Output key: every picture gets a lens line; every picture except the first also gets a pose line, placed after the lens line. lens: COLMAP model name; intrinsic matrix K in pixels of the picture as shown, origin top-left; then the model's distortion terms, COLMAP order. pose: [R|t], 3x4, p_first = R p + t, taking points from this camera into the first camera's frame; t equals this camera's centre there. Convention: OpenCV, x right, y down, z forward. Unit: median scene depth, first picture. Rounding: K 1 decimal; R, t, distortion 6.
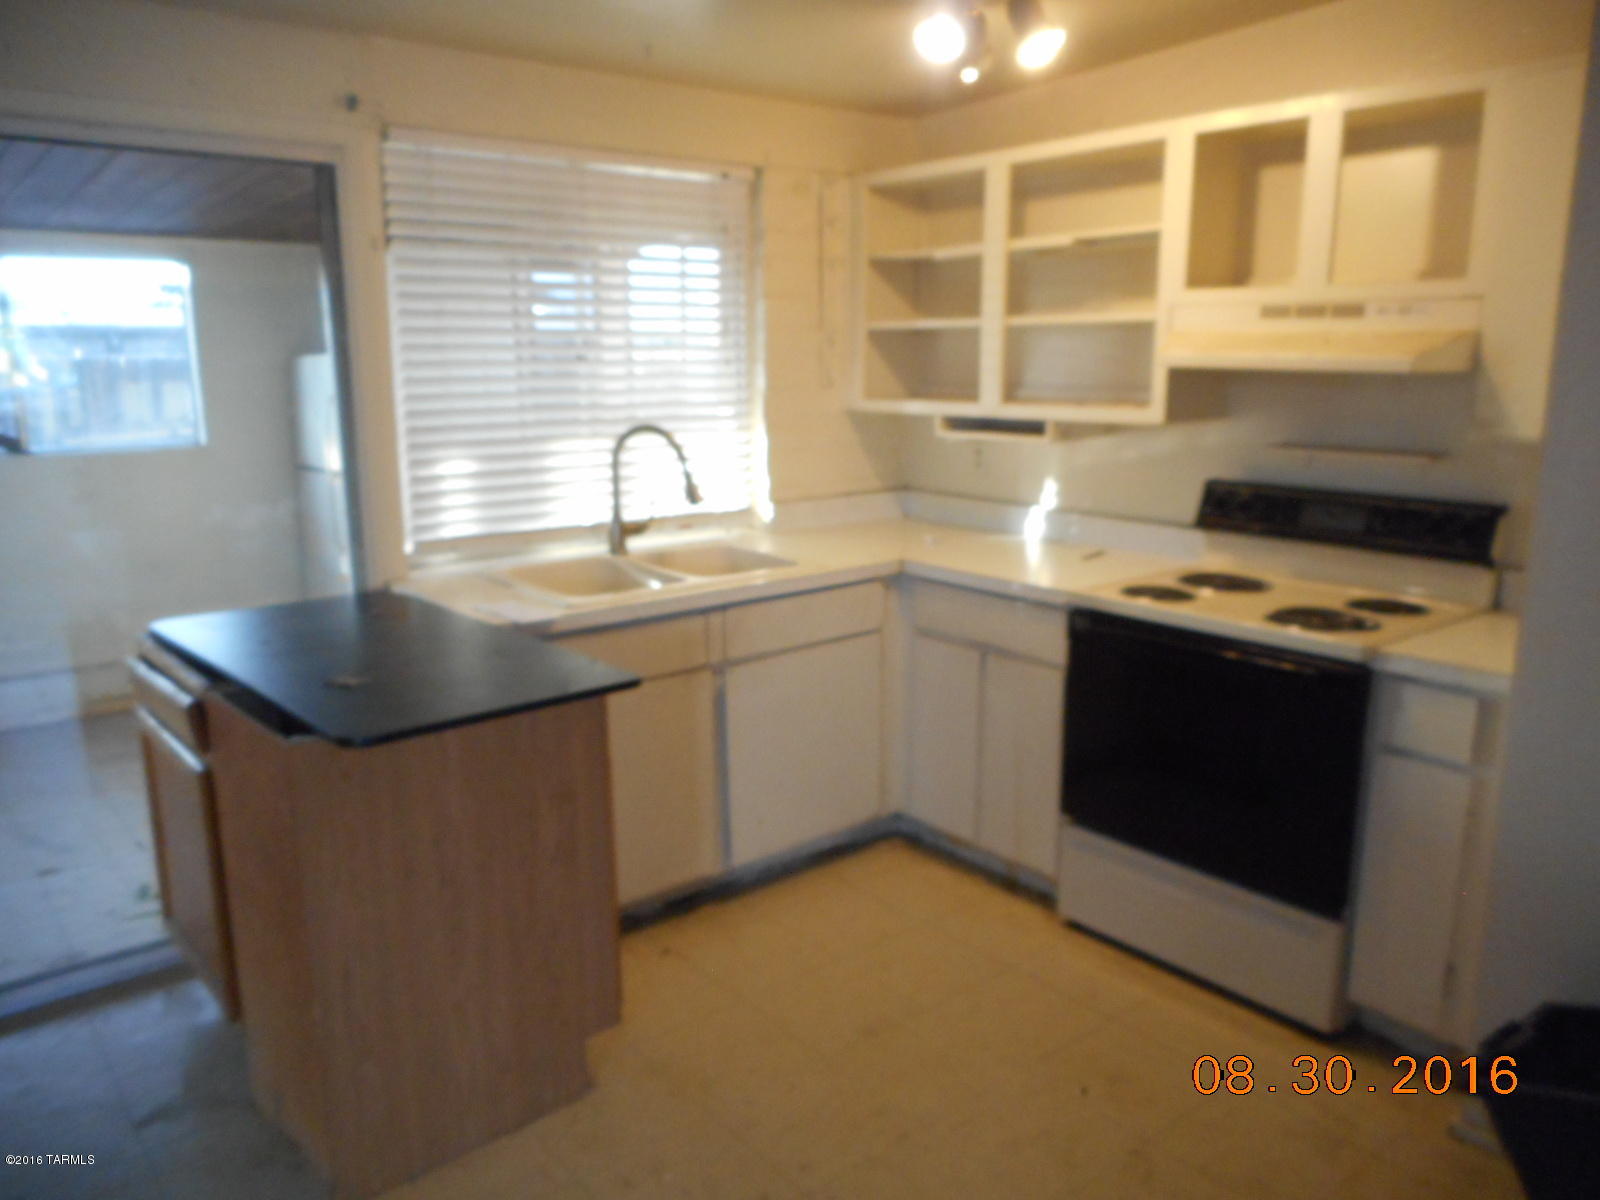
lens RADIAL K [[1180.7, 0, 800.7], [0, 1180.7, 601.1], [0, 0, 1]] dist [0.004294, -0.002800]
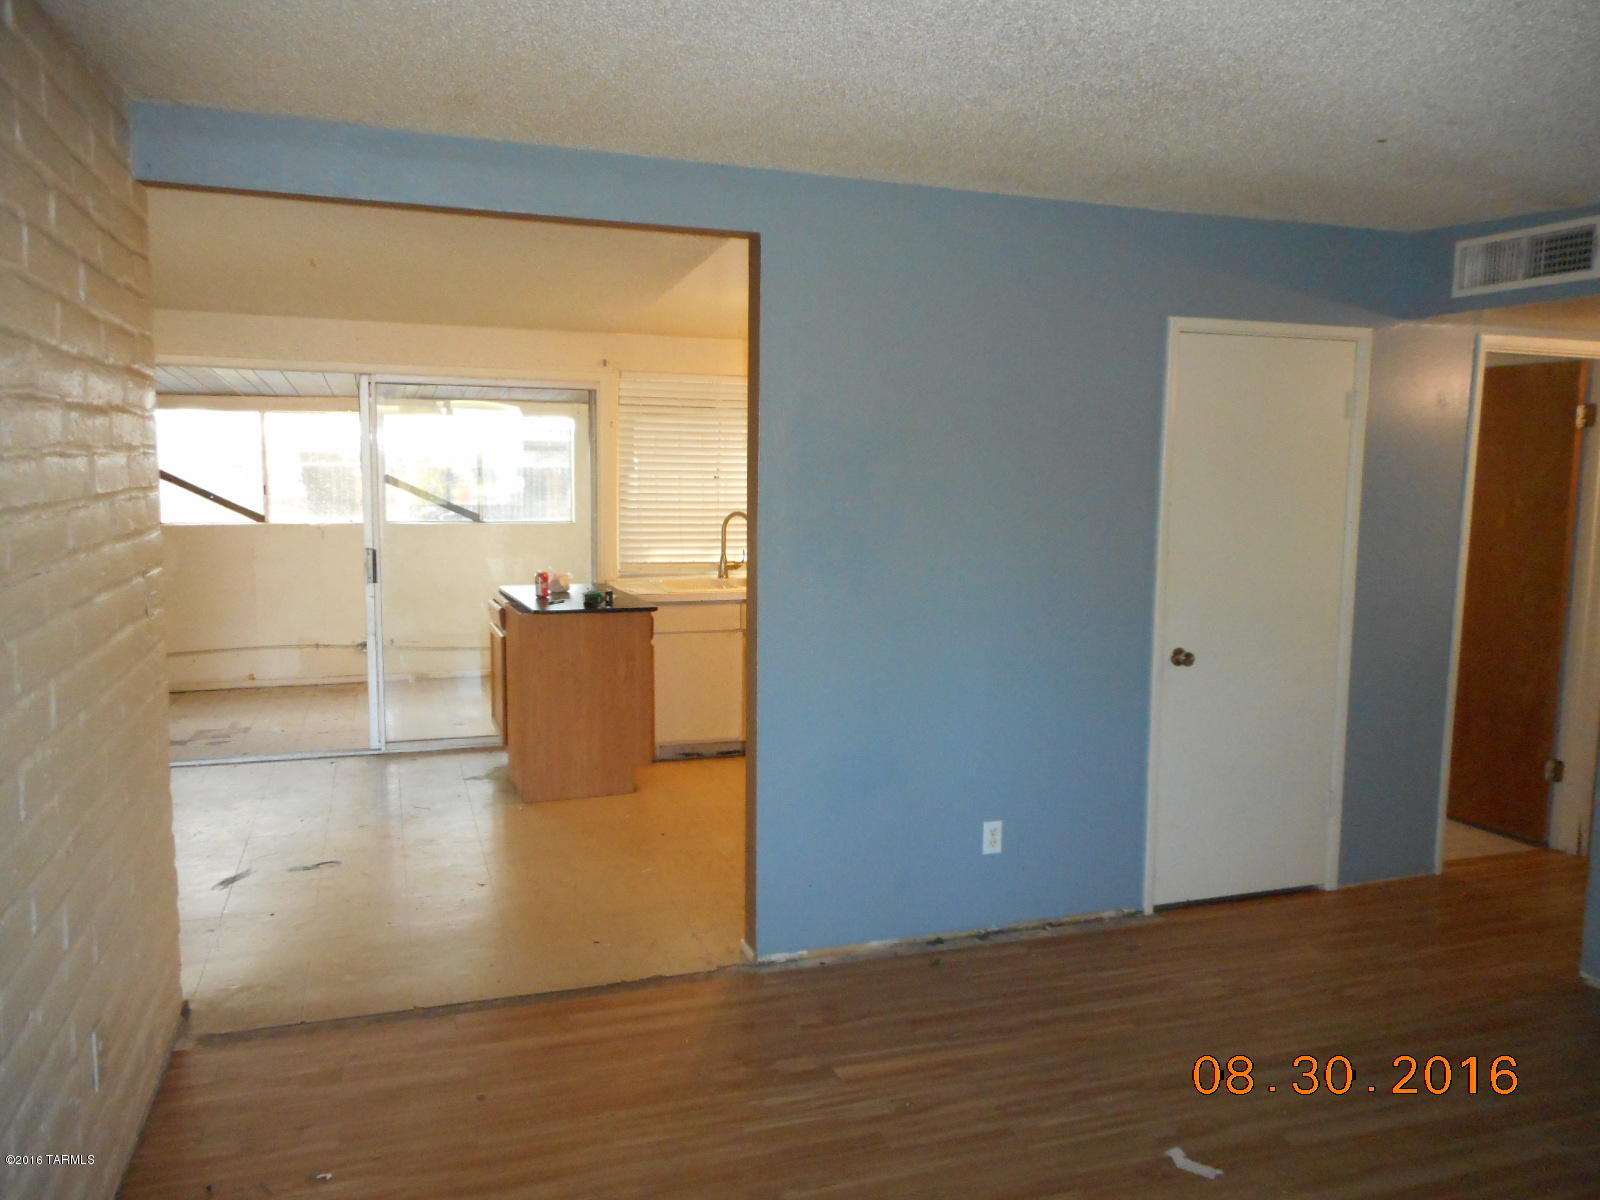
lens RADIAL K [[1180.7, 0, 799.5], [0, 1180.7, 601.1], [0, 0, 1]] dist [0.004294, -0.002800]
pose [[0.941679, 0.065090, -0.330156, 0.702502], [-0.097785, 0.991708, -0.083391, 0.168264], [0.321990, 0.110812, 0.940236, -0.893944]]
